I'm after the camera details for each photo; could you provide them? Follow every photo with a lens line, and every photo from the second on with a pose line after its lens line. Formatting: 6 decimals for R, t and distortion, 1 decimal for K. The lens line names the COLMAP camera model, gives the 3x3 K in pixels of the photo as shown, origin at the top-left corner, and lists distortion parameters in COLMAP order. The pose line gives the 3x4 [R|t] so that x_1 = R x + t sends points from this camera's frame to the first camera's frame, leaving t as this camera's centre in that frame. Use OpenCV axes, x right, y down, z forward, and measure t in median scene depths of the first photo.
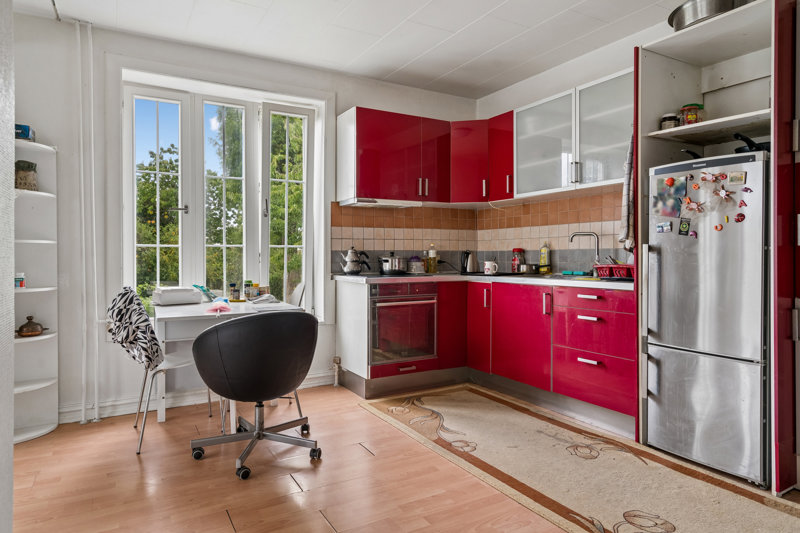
lens RADIAL K [[503.1, 0, 405.3], [0, 503.1, 255.3], [0, 0, 1]] dist [0.006213, 0.001935]
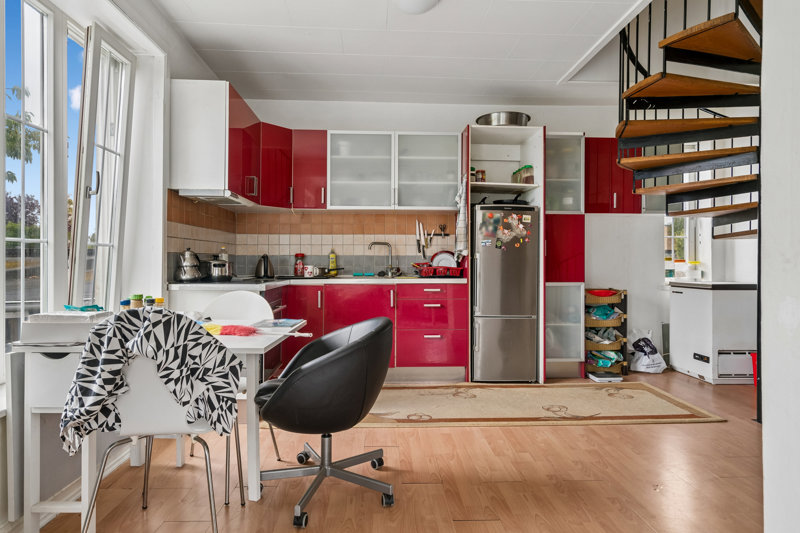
lens RADIAL K [[483.1, 0, 400.9], [0, 483.1, 262.9], [0, 0, 1]] dist [0.005505, 0.000900]
pose [[0.452677, 0.001668, 0.891673, -0.674543], [-0.003838, 0.999993, 0.000078, 0.005813], [-0.891666, -0.003458, 0.452680, 0.368898]]
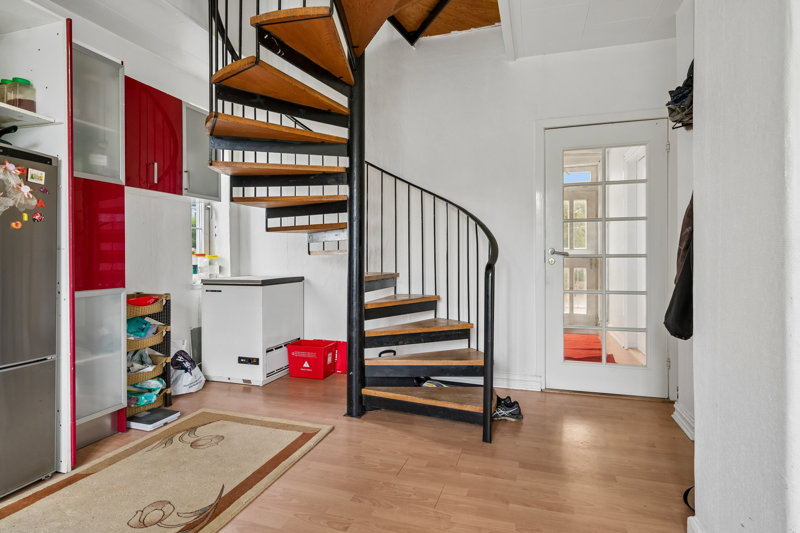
lens RADIAL K [[432.4, 0, 395.6], [0, 432.4, 257.1], [0, 0, 1]] dist [0.000677, 0.000582]
pose [[-0.668815, 0.001980, 0.743427, -0.261202], [0.004680, 0.999988, 0.001547, 0.003214], [-0.743415, 0.004514, -0.668816, 0.630102]]
